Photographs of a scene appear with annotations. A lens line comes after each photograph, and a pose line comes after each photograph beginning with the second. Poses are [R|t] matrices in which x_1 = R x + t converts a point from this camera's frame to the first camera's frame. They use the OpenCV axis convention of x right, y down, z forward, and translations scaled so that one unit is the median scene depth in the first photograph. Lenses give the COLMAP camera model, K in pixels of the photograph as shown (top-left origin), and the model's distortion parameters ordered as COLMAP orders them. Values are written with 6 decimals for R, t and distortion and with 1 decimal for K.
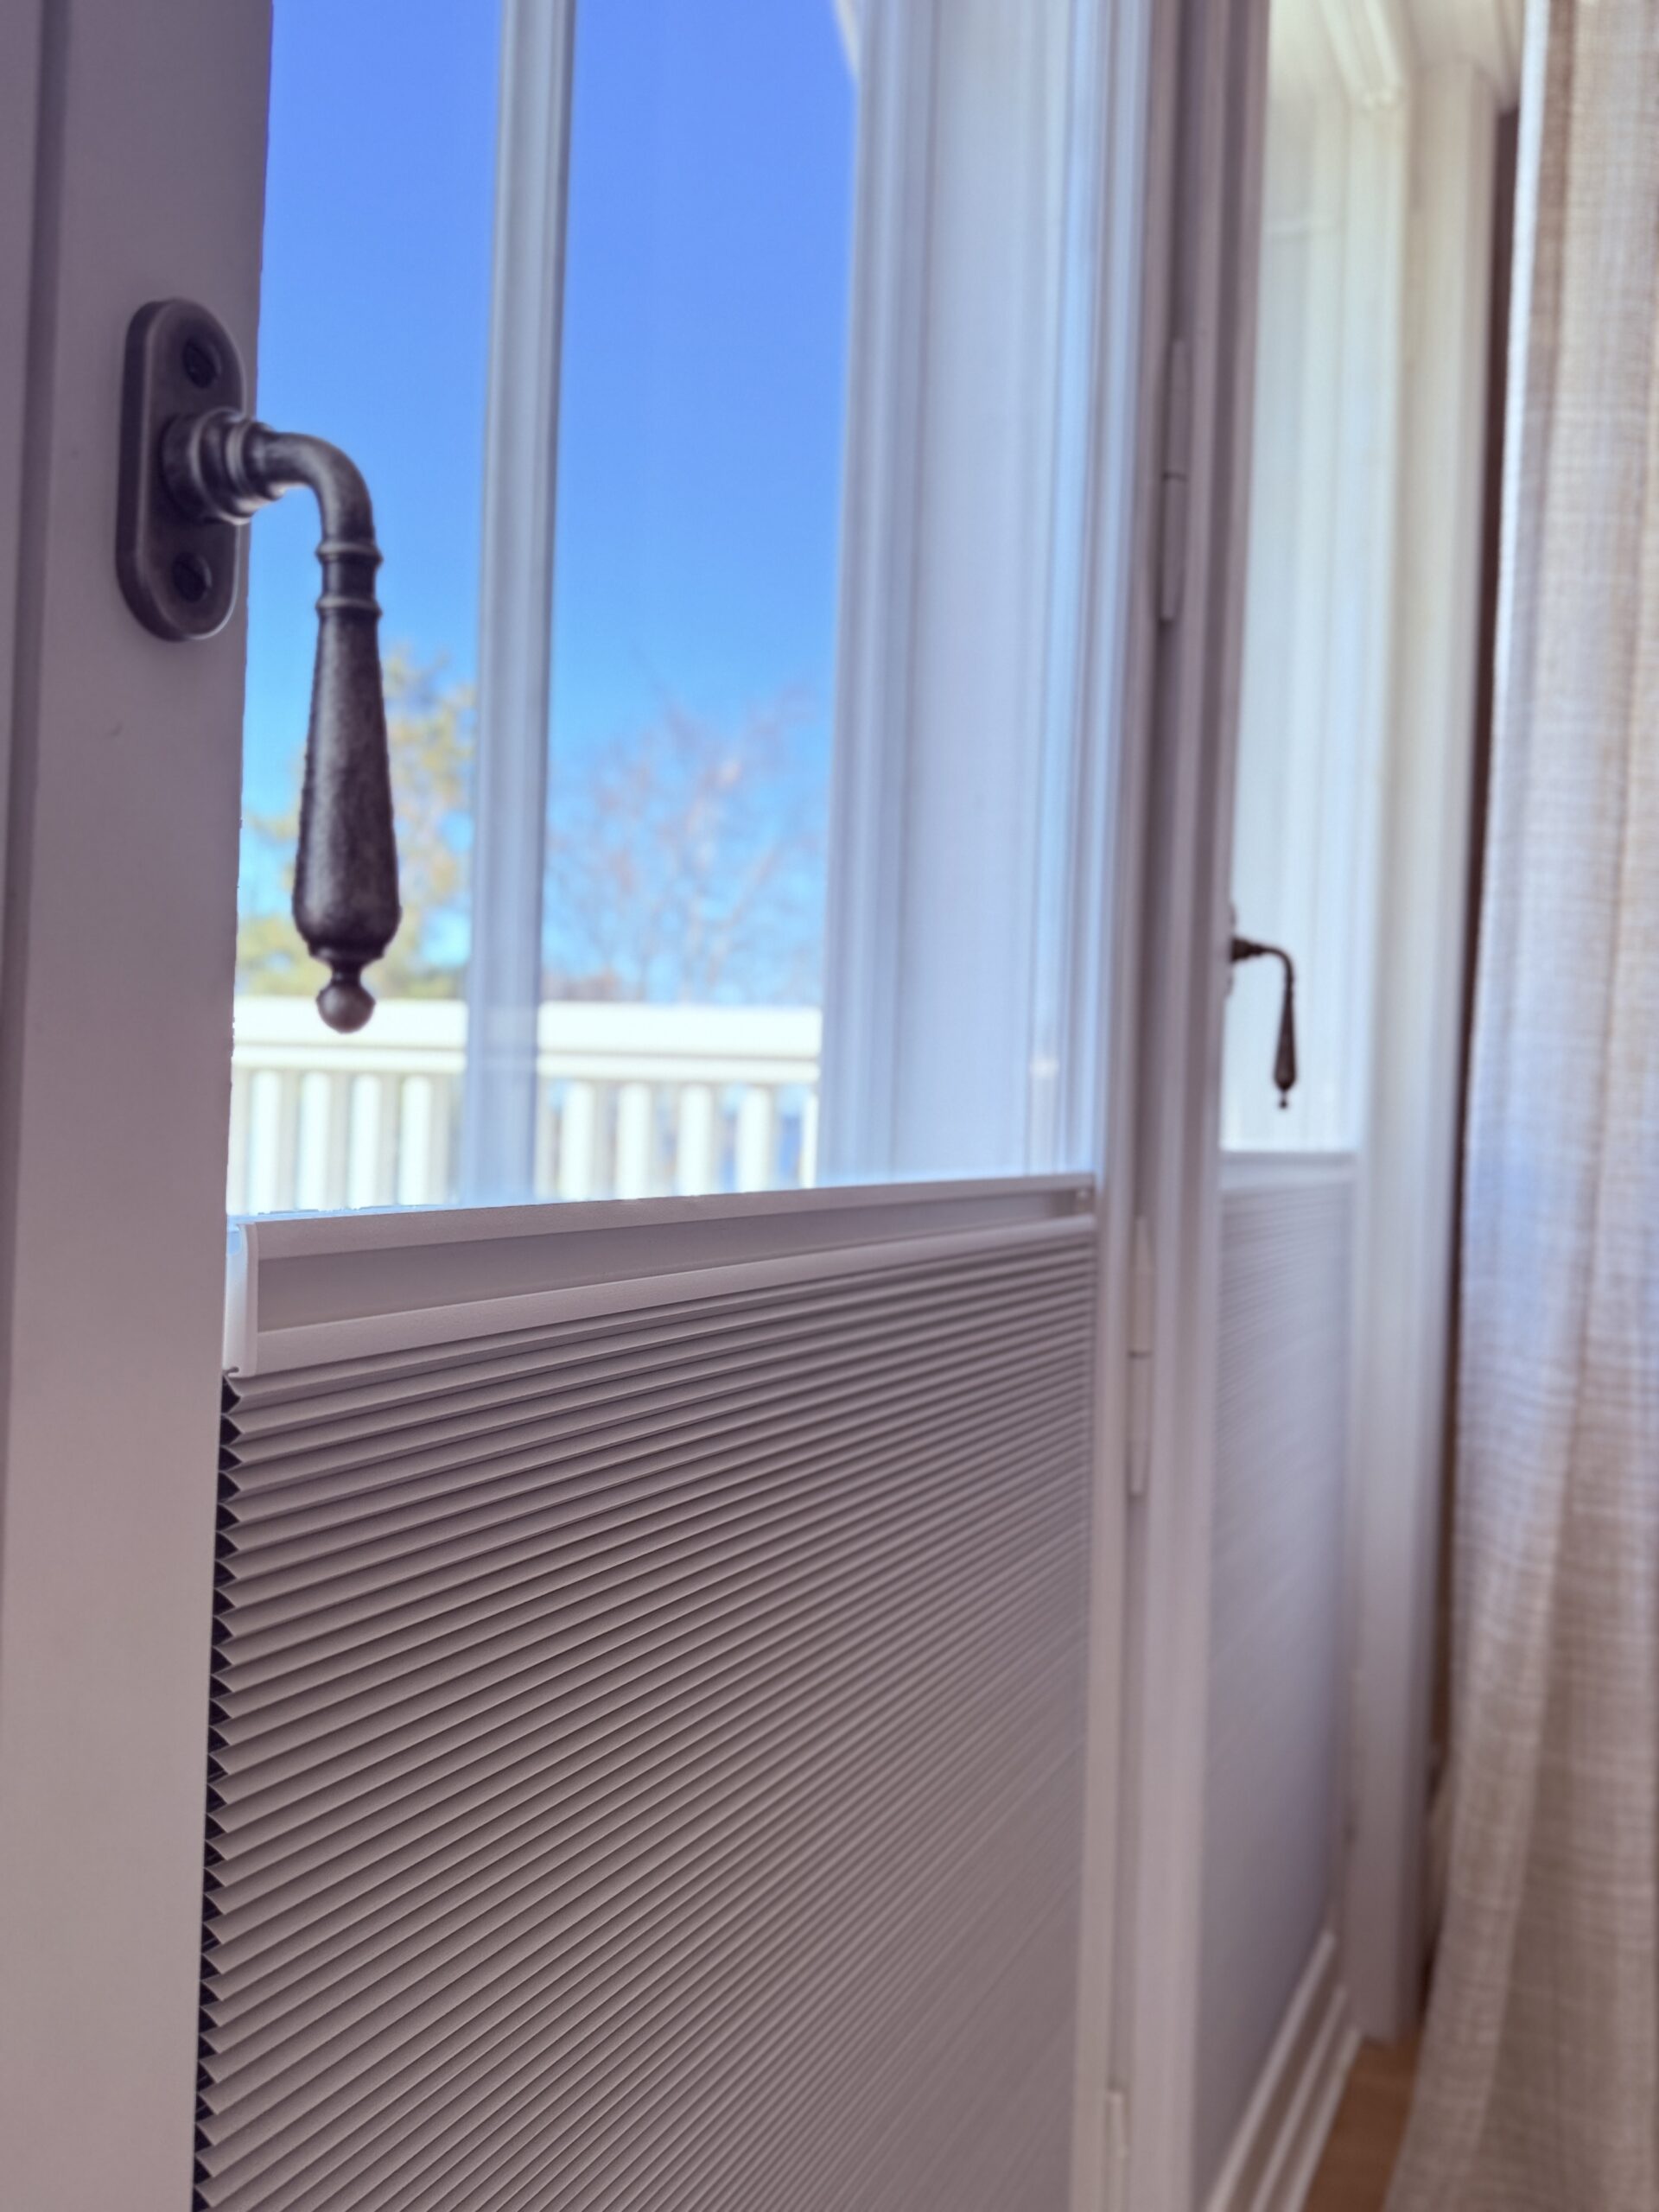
lens RADIAL K [[1811.7, 0, 835.7], [0, 1811.7, 1094.9], [0, 0, 1]] dist [-0.020275, -0.006825]
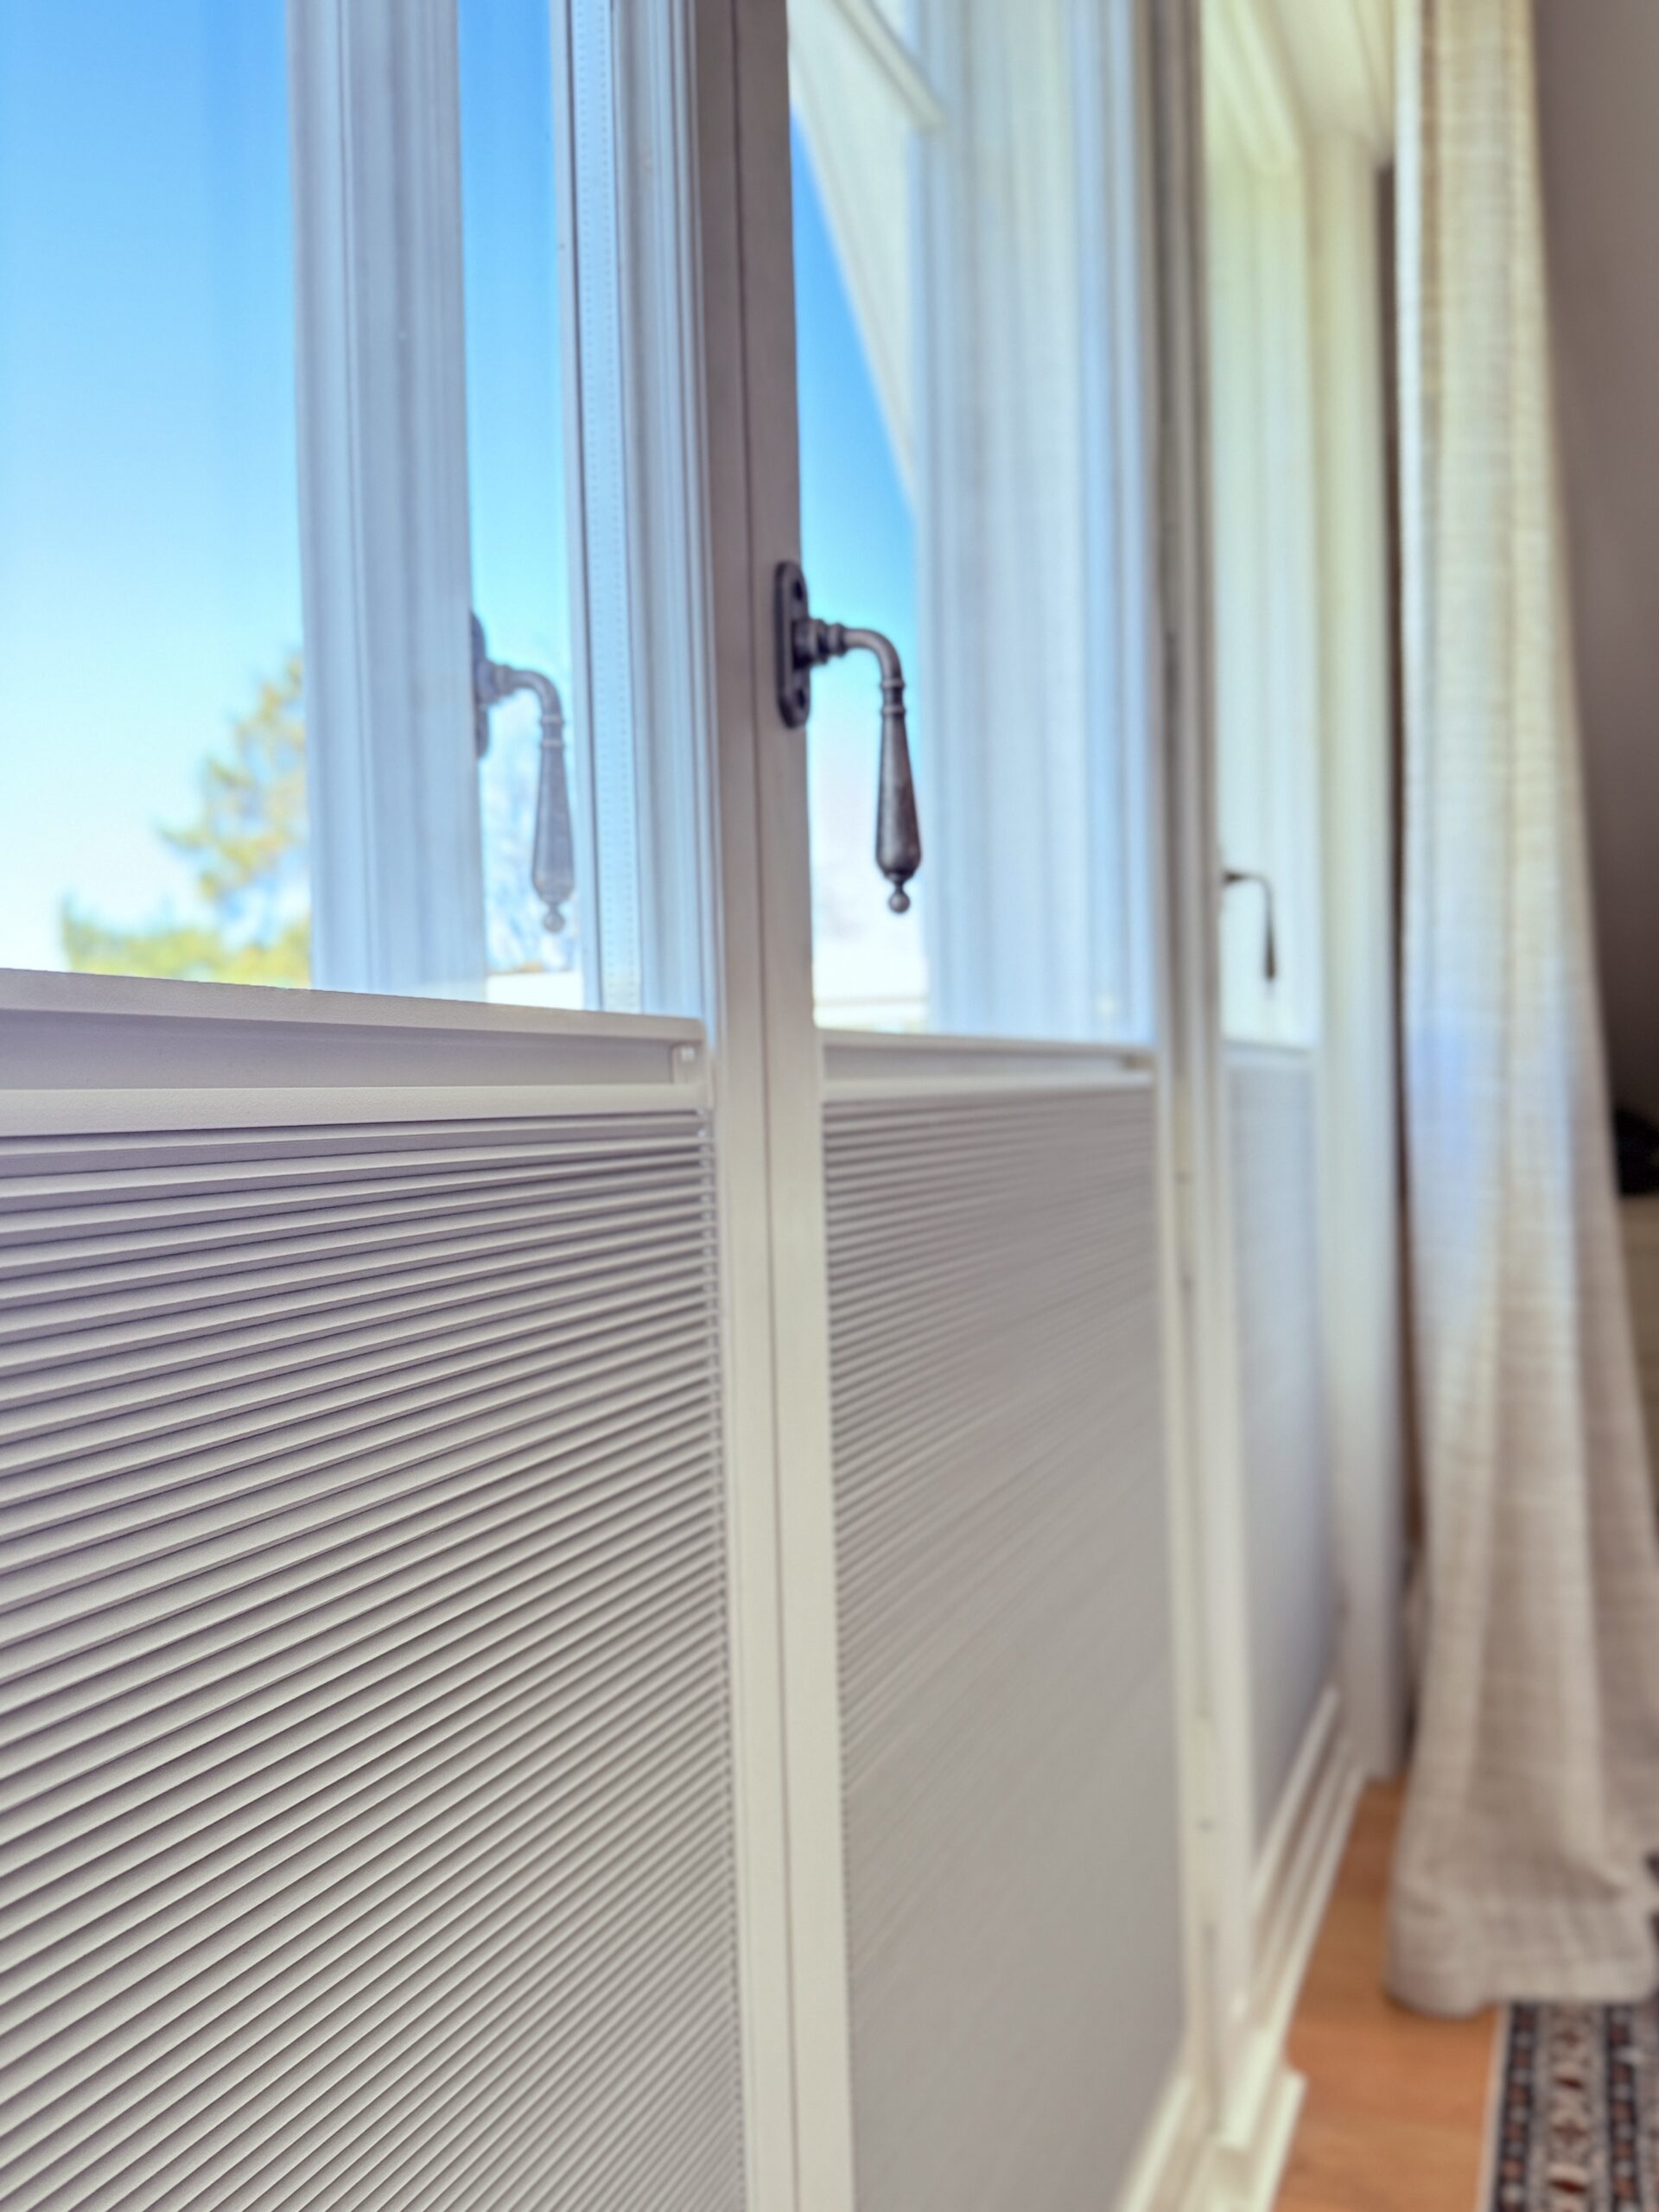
lens RADIAL K [[1811.7, 0, 822.8], [0, 1811.7, 1108.6], [0, 0, 1]] dist [-0.020275, -0.006825]
pose [[0.997118, -0.068385, 0.032860, -0.116211], [0.067692, 0.997469, 0.021772, 0.035453], [-0.034266, -0.019485, 0.999223, -0.281620]]
